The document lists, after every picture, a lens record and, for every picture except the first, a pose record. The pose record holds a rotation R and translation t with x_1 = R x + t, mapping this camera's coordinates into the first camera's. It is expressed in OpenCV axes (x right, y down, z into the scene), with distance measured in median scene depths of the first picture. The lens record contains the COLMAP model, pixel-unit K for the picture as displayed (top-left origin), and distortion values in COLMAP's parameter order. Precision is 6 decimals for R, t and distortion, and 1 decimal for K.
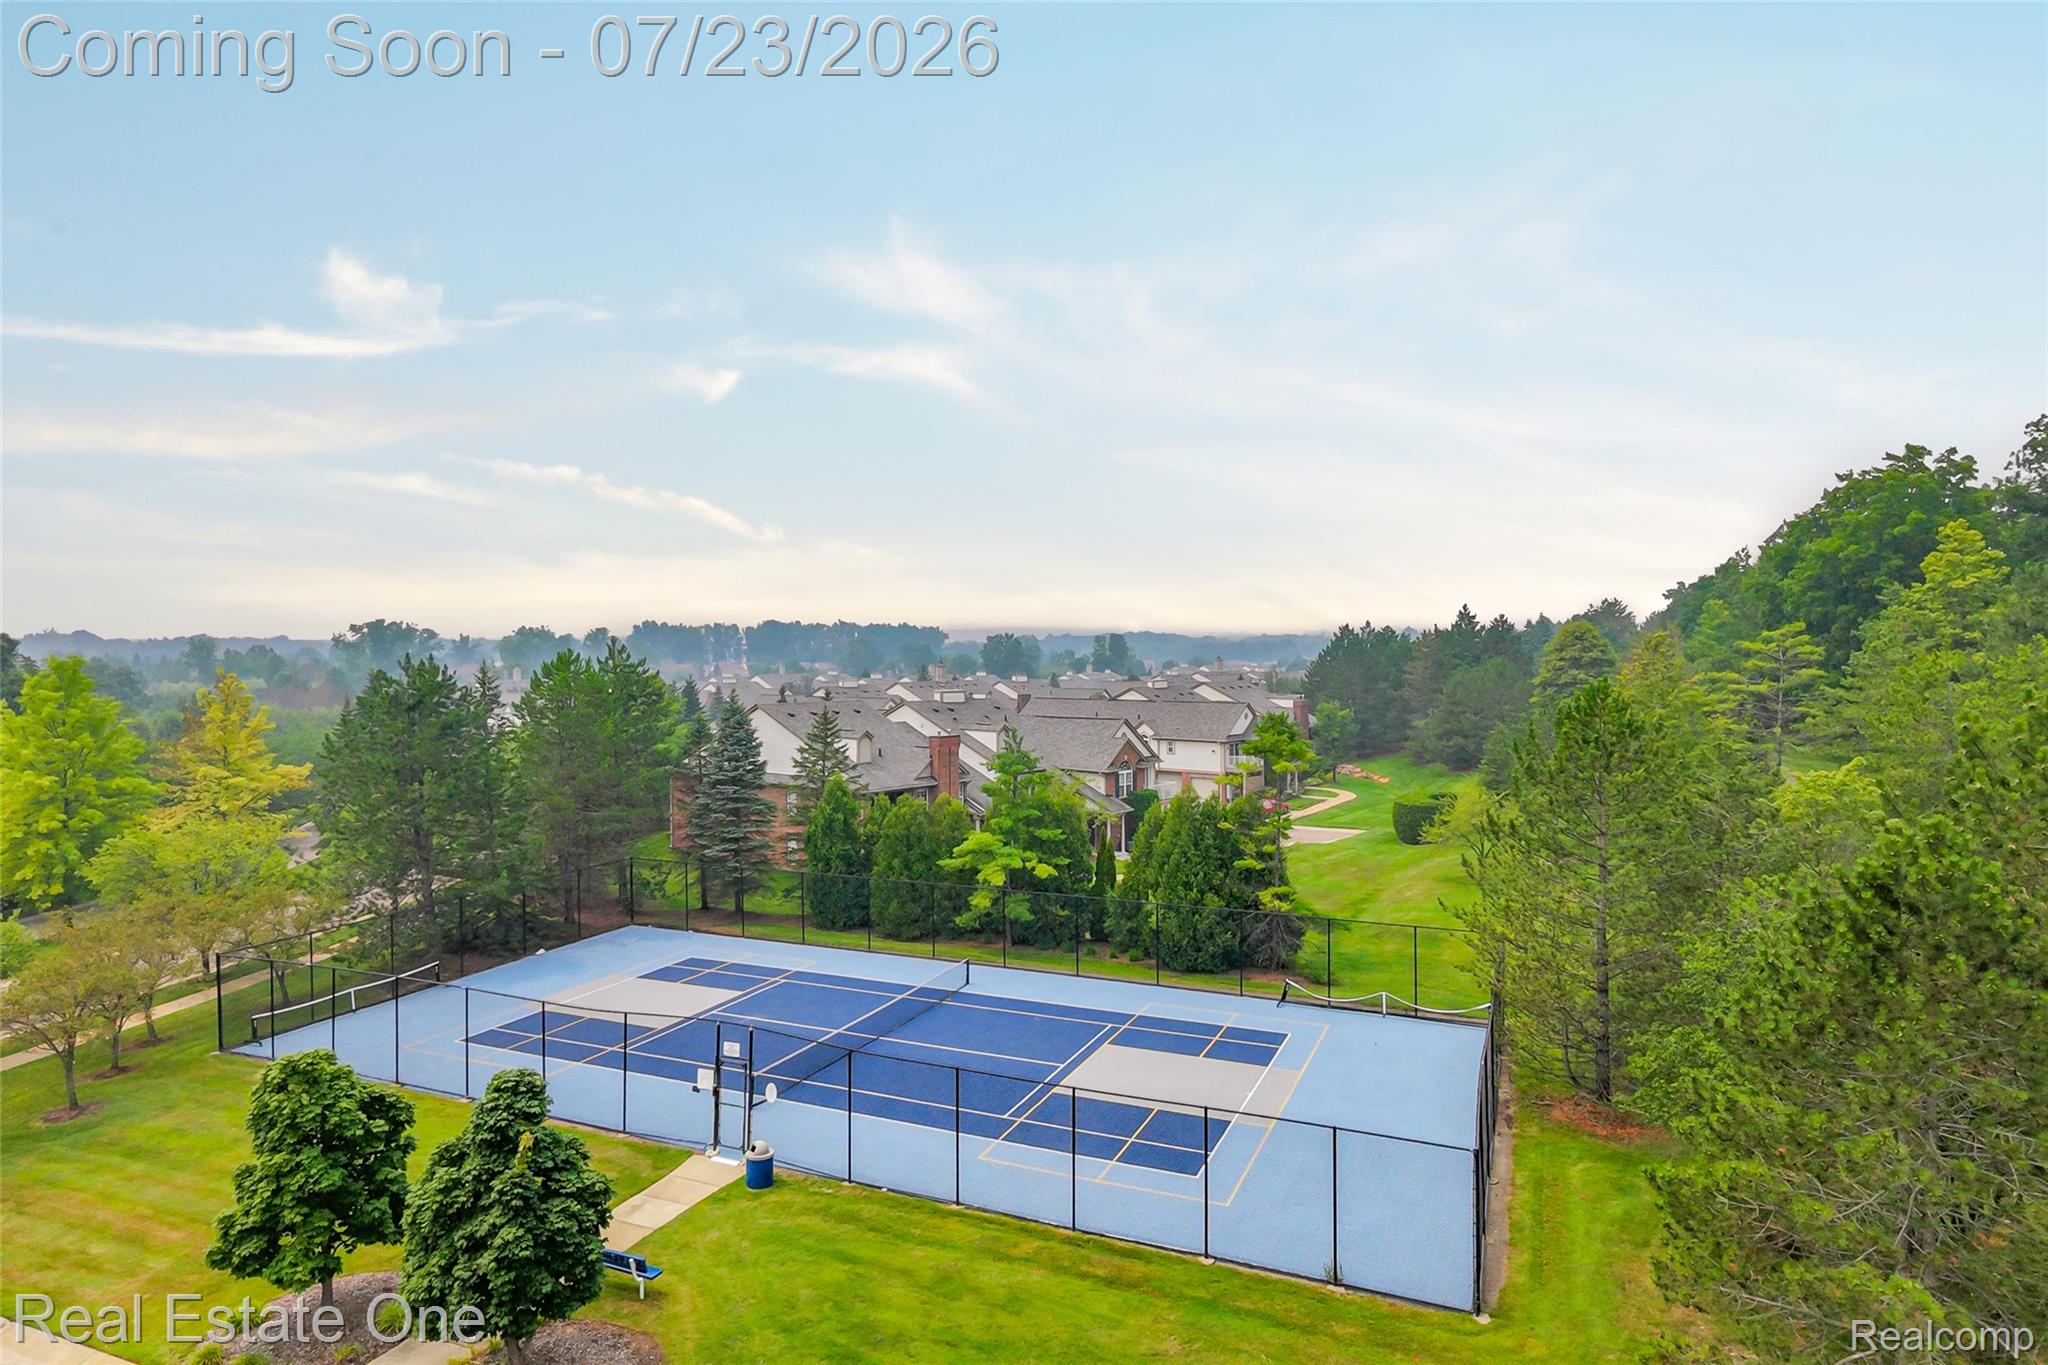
lens RADIAL K [[1165.0, 0, 1024.0], [0, 1165.0, 682.5], [0, 0, 1]] dist [0.000120, -0.000042]
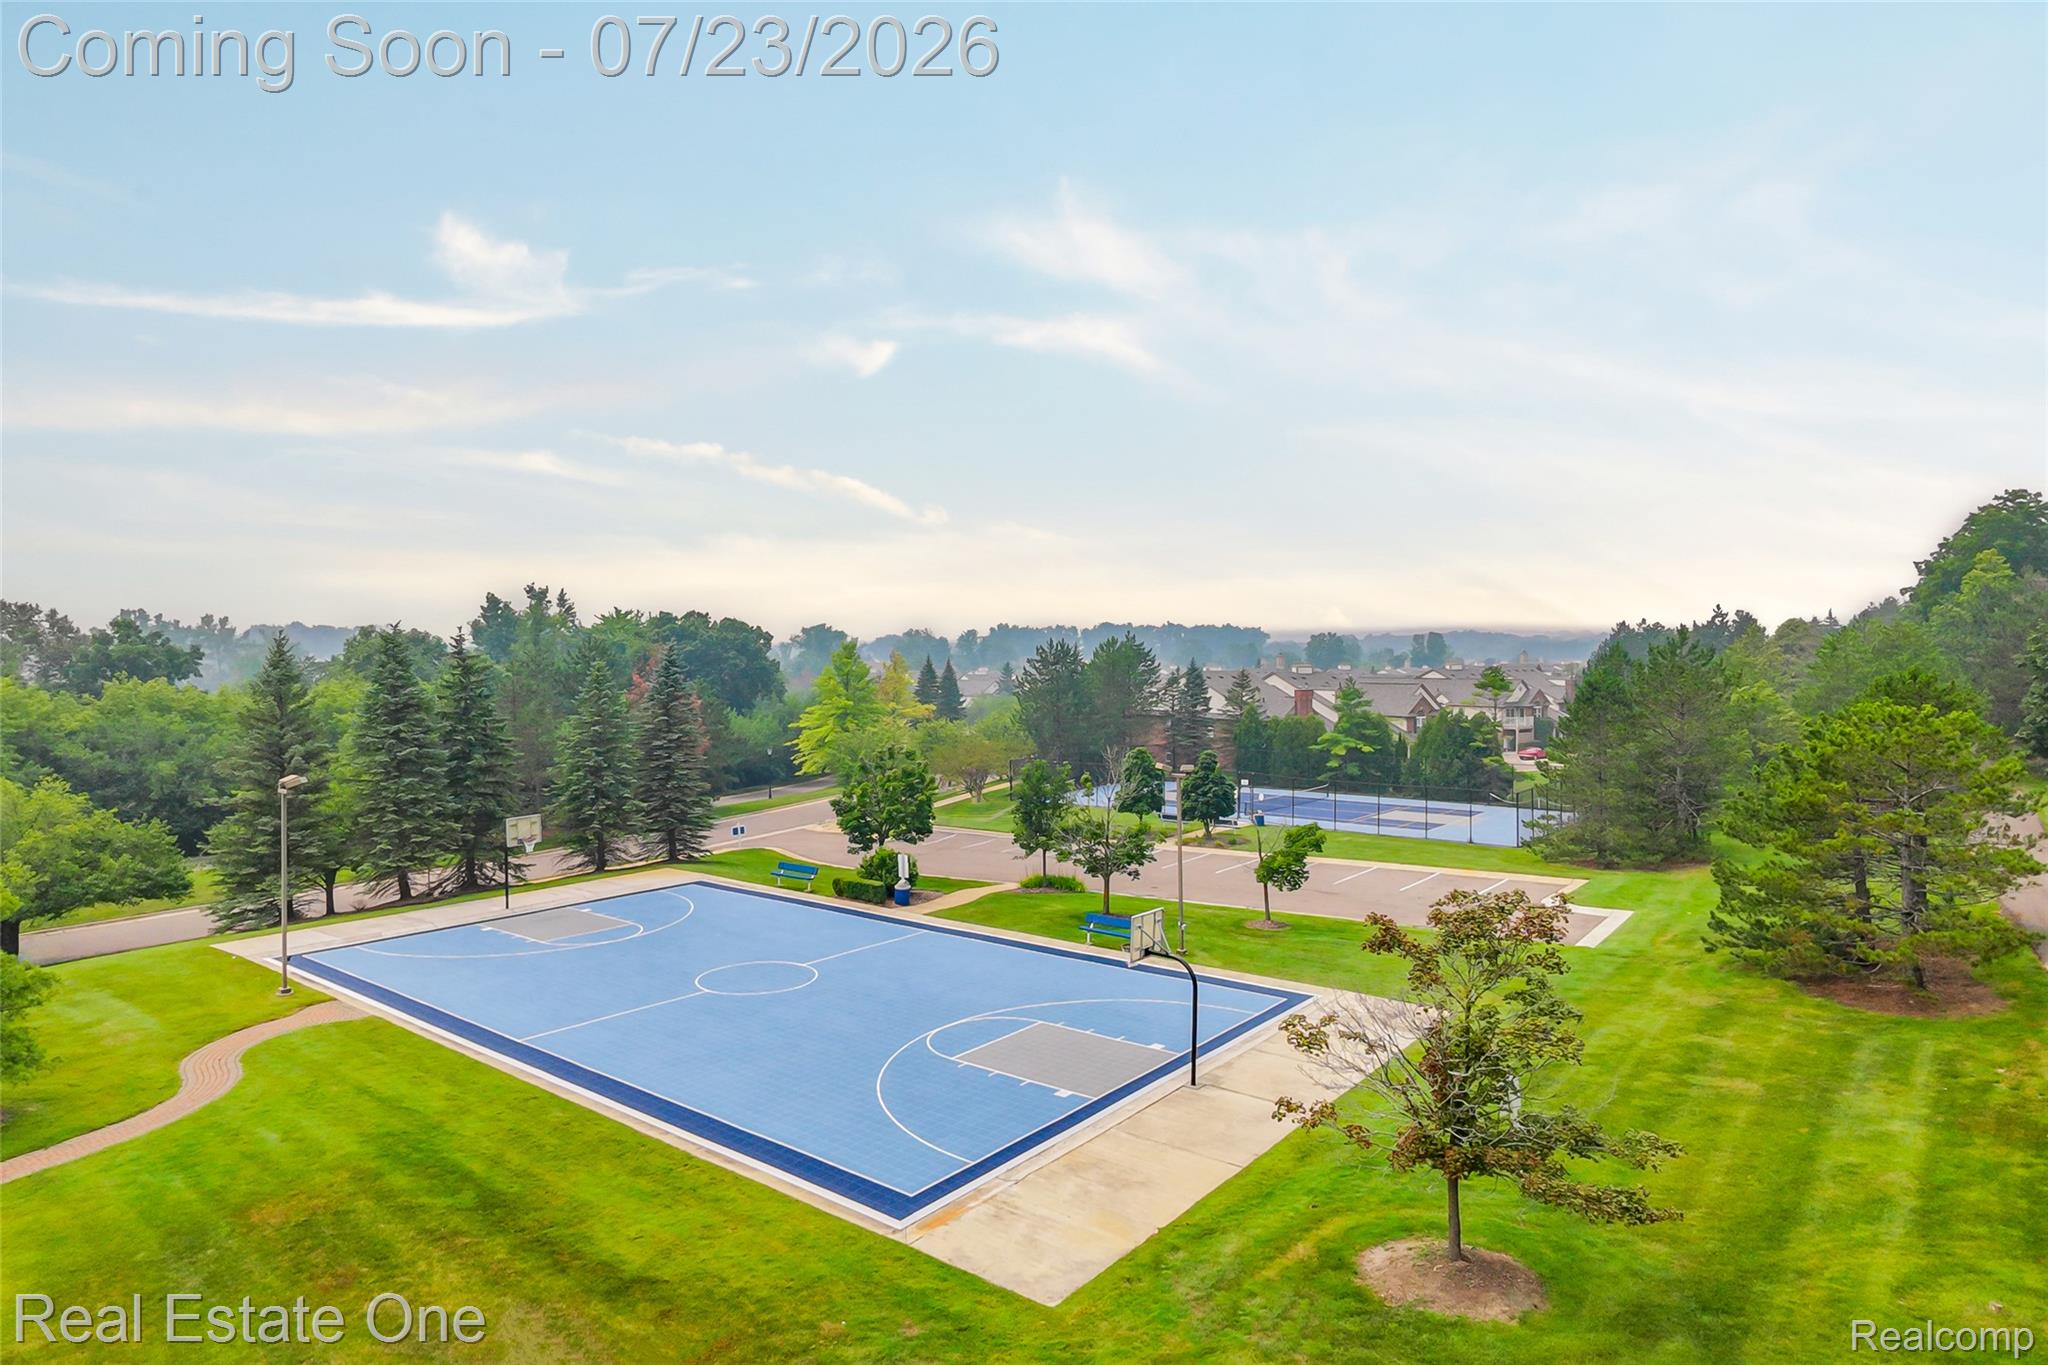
lens RADIAL K [[1165.0, 0, 1024.0], [0, 1165.0, 682.5], [0, 0, 1]] dist [0.000120, -0.000042]
pose [[0.964886, 0.006163, -0.262596, -0.014982], [-0.006512, 0.999979, -0.000462, 0.033574], [0.262588, 0.002155, 0.964906, -0.608454]]
